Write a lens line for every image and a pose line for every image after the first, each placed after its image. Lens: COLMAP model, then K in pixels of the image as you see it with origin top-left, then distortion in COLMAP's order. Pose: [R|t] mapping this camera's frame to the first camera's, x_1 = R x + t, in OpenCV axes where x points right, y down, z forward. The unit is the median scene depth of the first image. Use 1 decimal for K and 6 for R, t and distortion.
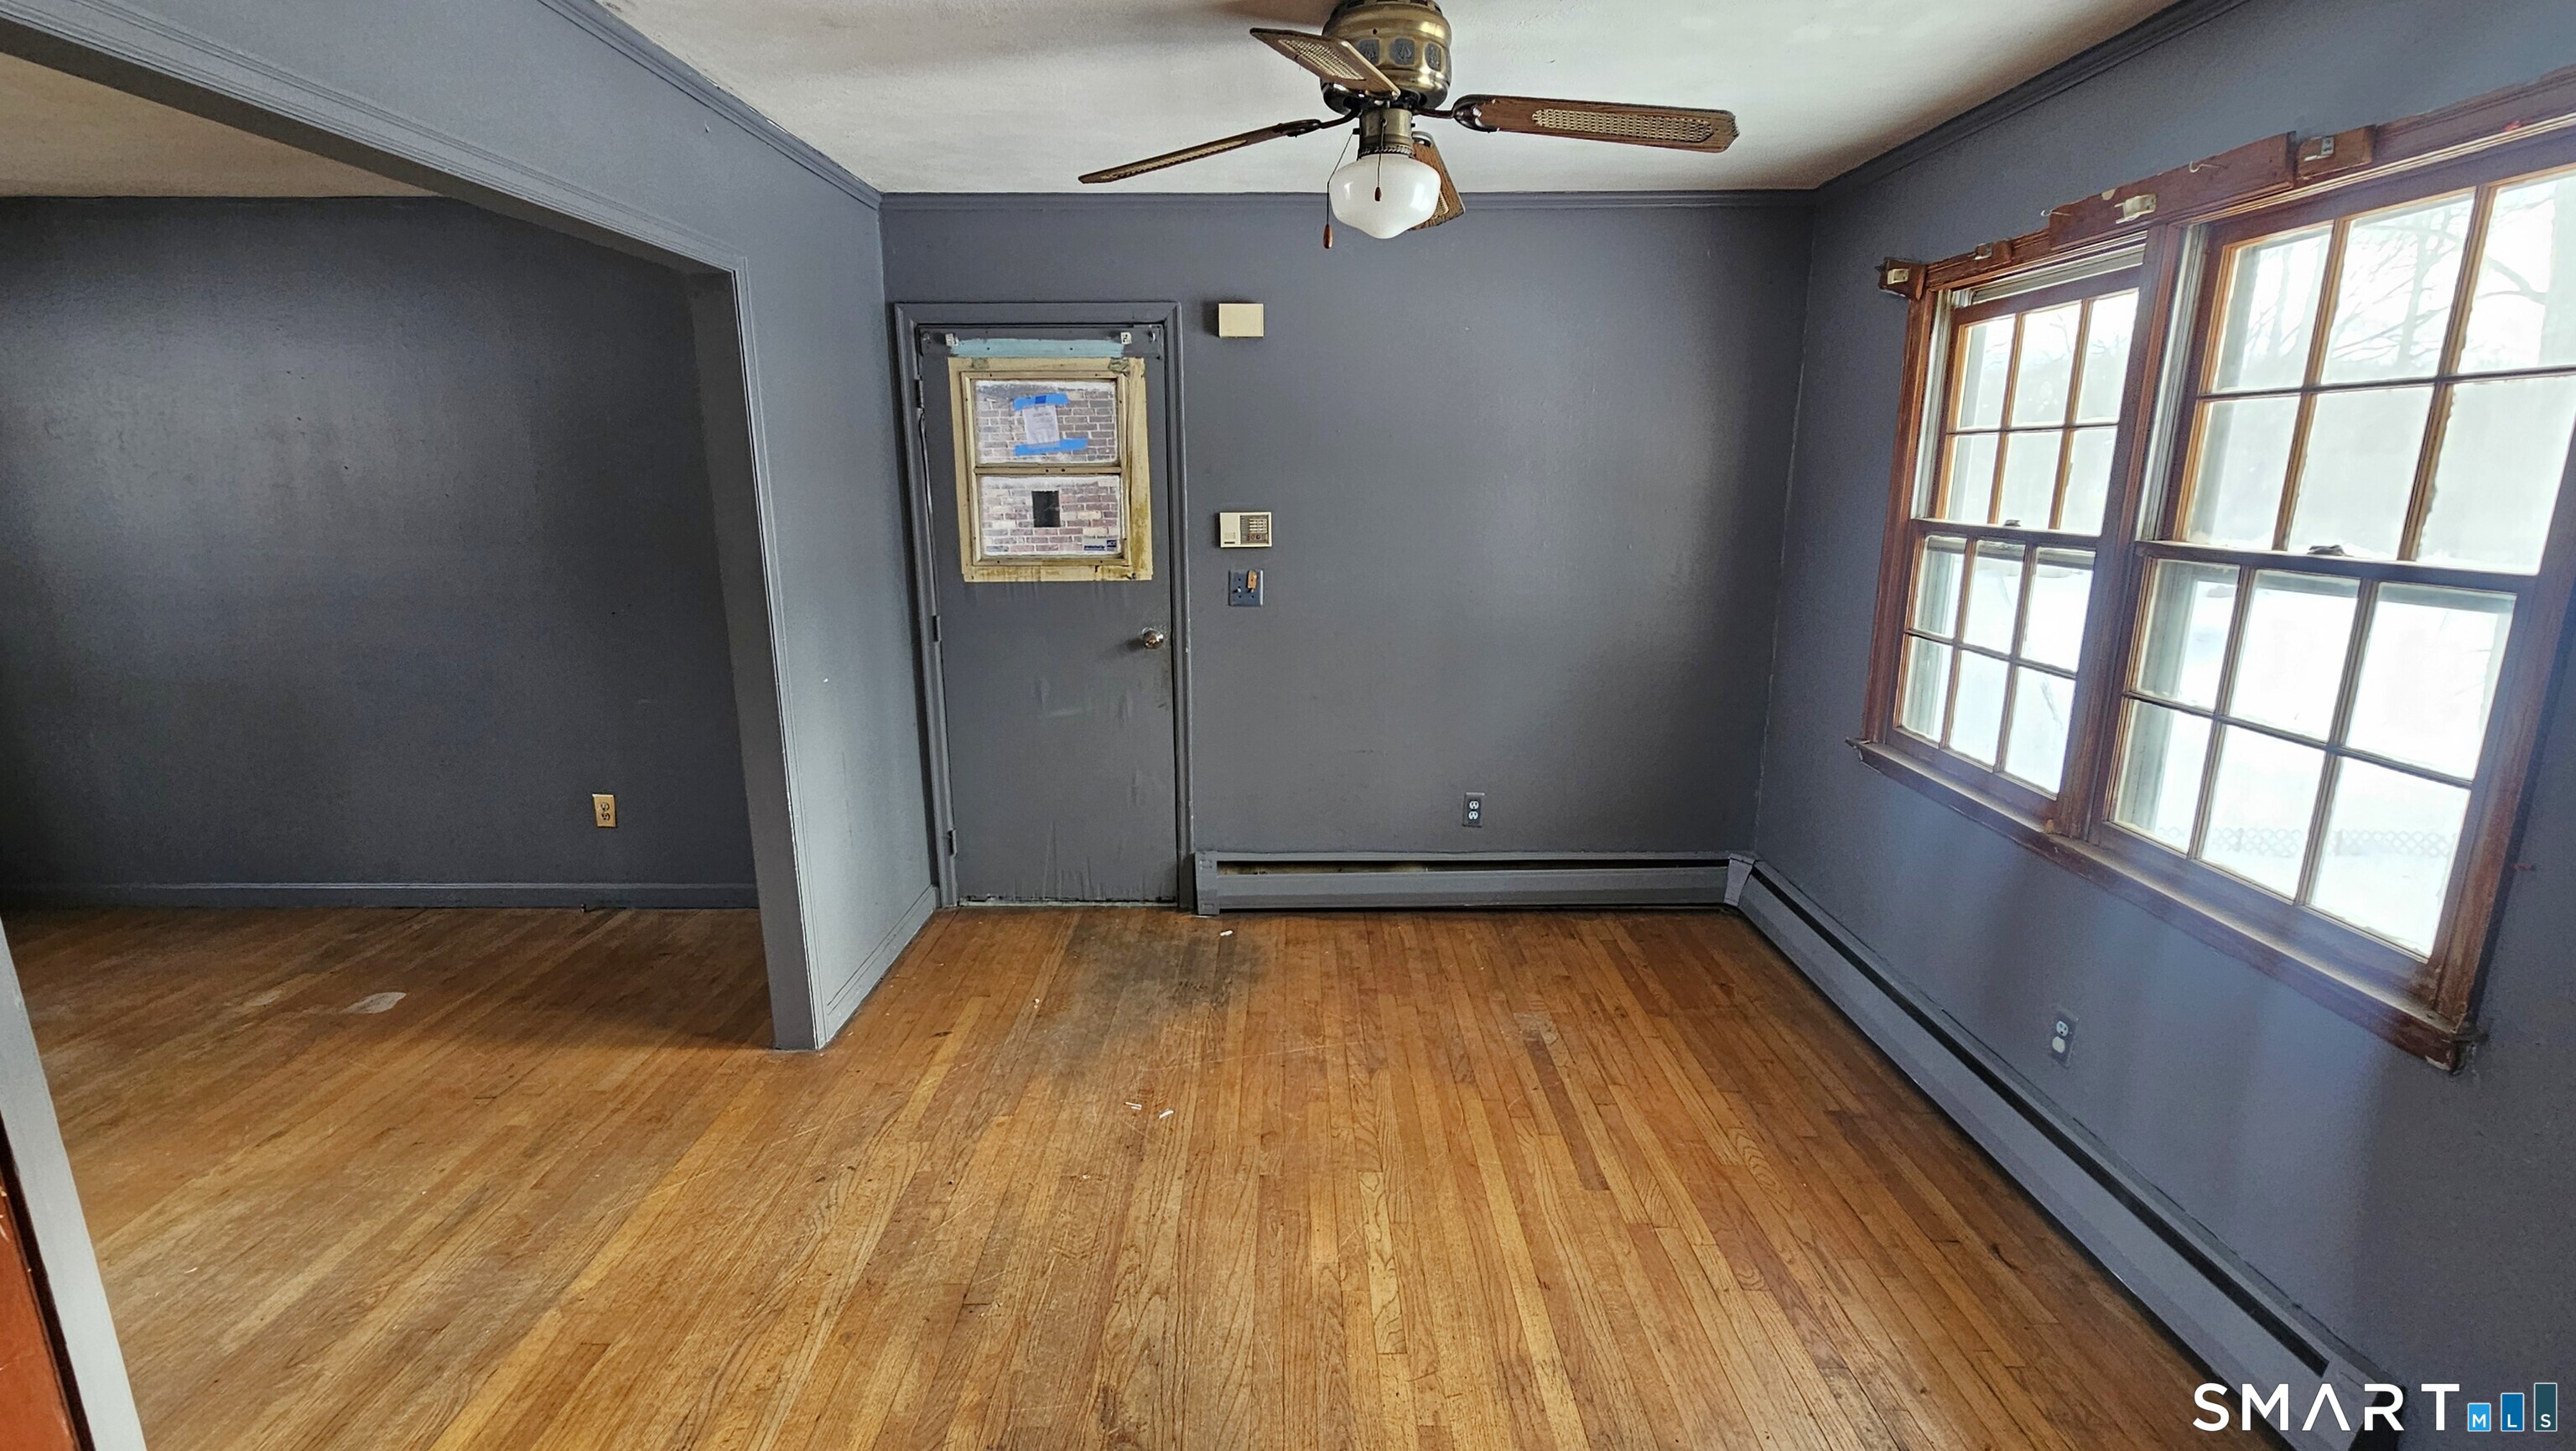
lens RADIAL K [[1142.7, 0, 1277.5], [0, 1142.7, 733.5], [0, 0, 1]] dist [-0.001746, 0.000694]
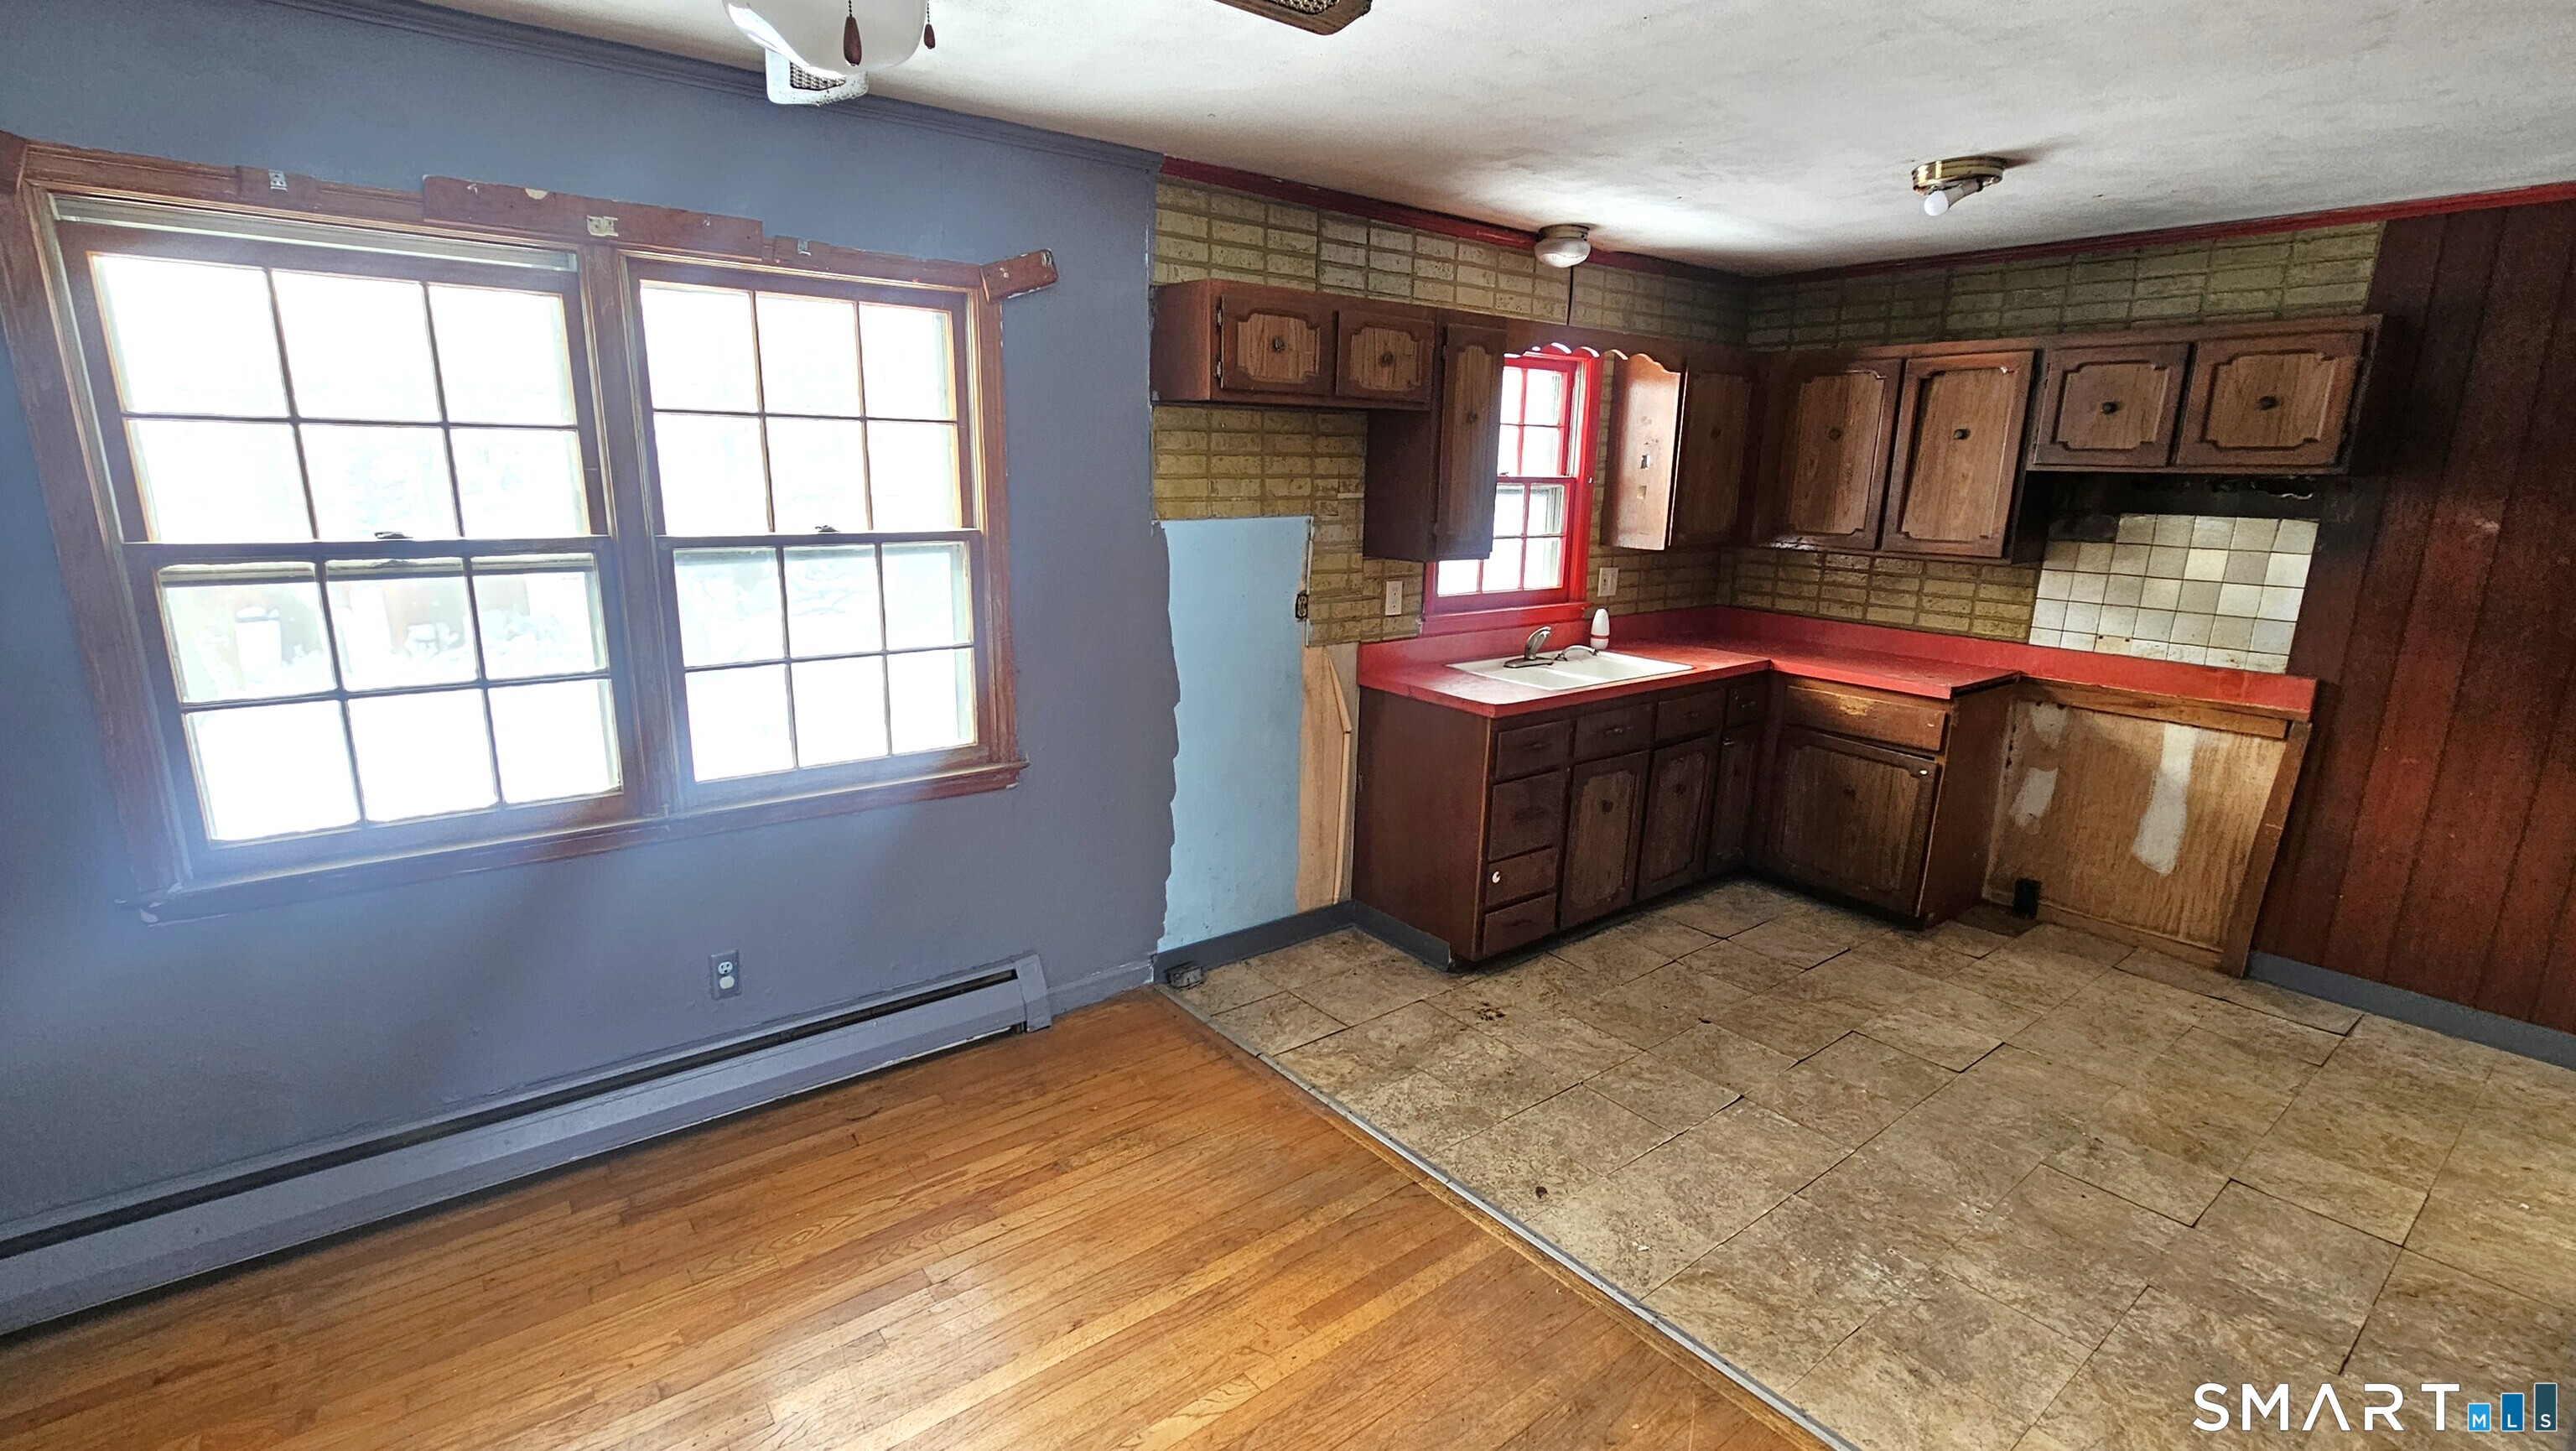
lens RADIAL K [[1142.7, 0, 1277.5], [0, 1142.7, 733.5], [0, 0, 1]] dist [-0.001746, 0.000694]
pose [[-0.618790, -0.187951, 0.762741, -0.388184], [0.162045, 0.919534, 0.358049, -0.223736], [-0.768662, 0.345155, -0.538541, 0.914197]]
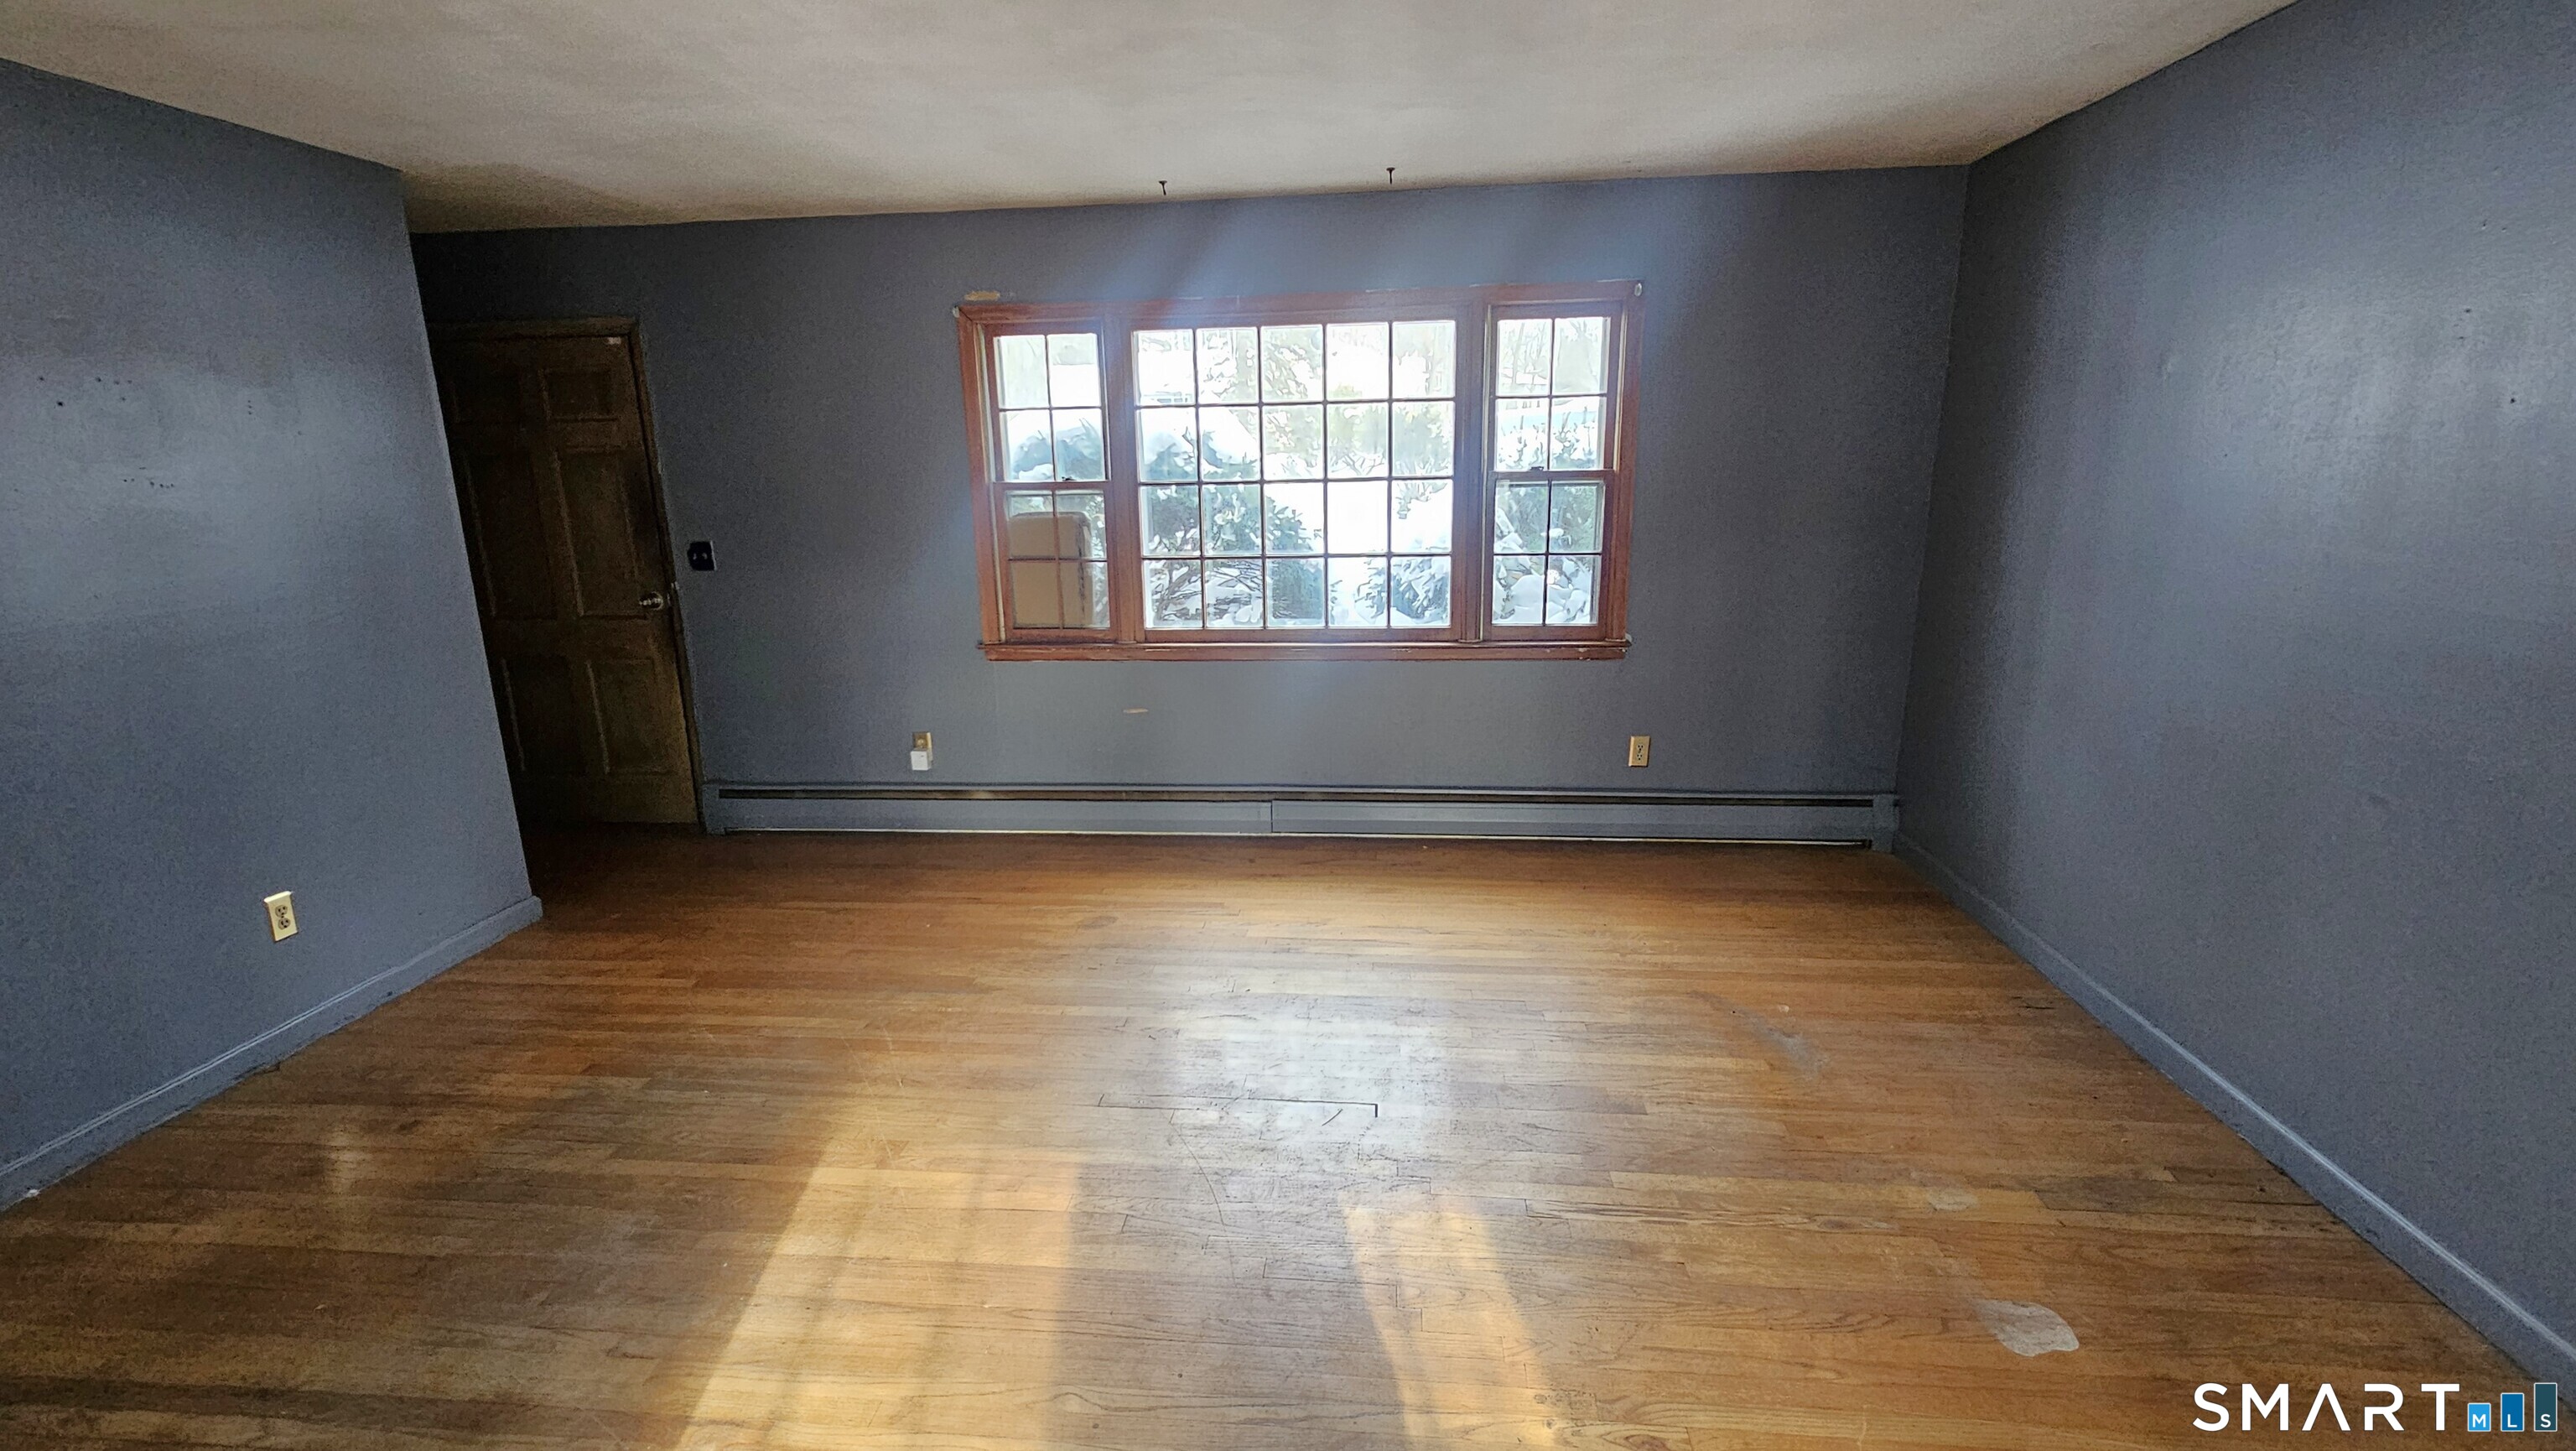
lens RADIAL K [[1142.7, 0, 1277.5], [0, 1142.7, 733.5], [0, 0, 1]] dist [-0.001746, 0.000694]
pose [[-0.101582, 0.240277, -0.965374, -0.301424], [-0.205240, 0.944457, 0.256668, -0.146084], [0.973426, 0.224206, -0.046626, 0.685437]]
